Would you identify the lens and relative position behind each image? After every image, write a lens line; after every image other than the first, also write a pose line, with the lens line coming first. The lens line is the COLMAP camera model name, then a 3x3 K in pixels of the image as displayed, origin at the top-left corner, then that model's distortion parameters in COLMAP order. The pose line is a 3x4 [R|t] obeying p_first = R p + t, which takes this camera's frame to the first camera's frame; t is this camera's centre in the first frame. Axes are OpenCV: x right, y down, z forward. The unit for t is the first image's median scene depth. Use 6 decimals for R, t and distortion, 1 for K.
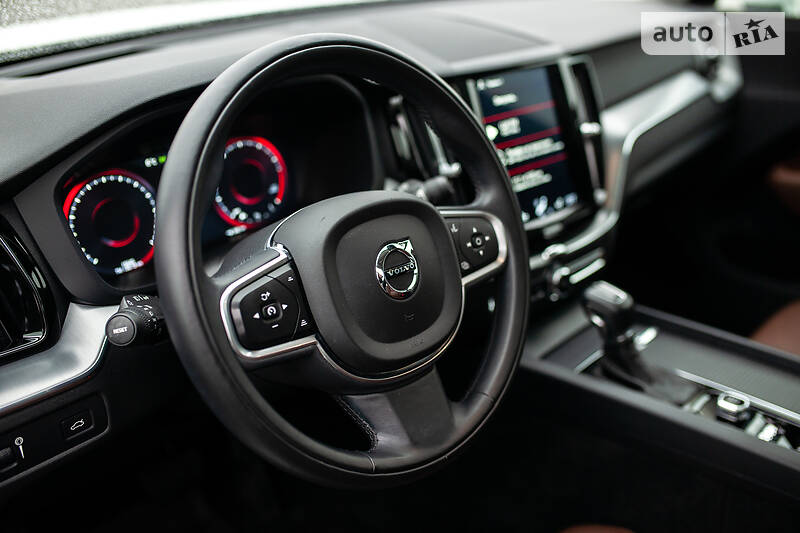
lens RADIAL K [[785.3, 0, 400.0], [0, 785.3, 266.5], [0, 0, 1]] dist [-0.026382, -0.006991]
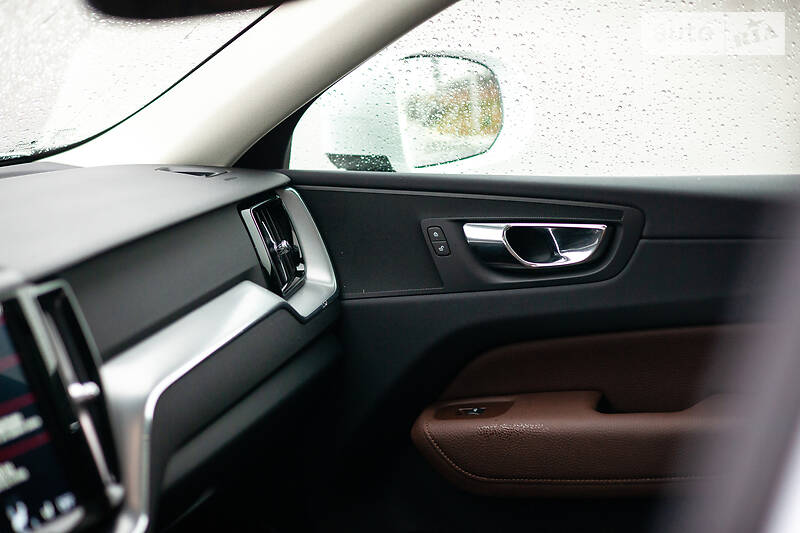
lens RADIAL K [[1897.1, 0, 400.0], [0, 1897.1, 266.5], [0, 0, 1]] dist [-0.046886, -0.648541]
pose [[0.933457, -0.098977, 0.344762, -0.042081], [0.181471, 0.959402, -0.215908, 0.122946], [-0.309396, 0.264106, 0.913522, -0.590720]]
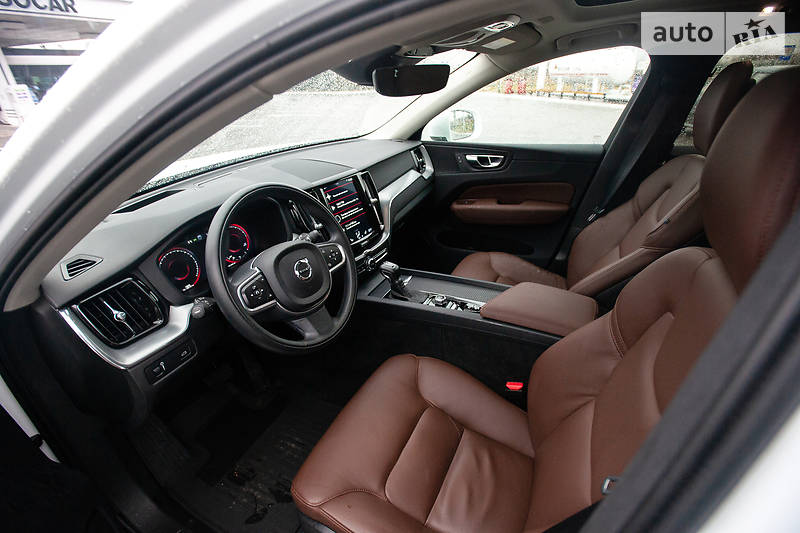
lens RADIAL K [[381.9, 0, 405.0], [0, 381.9, 269.0], [0, 0, 1]] dist [-0.076748, 0.027661]
pose [[0.954364, -0.164965, 0.248950, 0.004163], [0.158375, 0.986287, 0.046418, -0.003115], [-0.253194, -0.004872, 0.967403, -0.210972]]
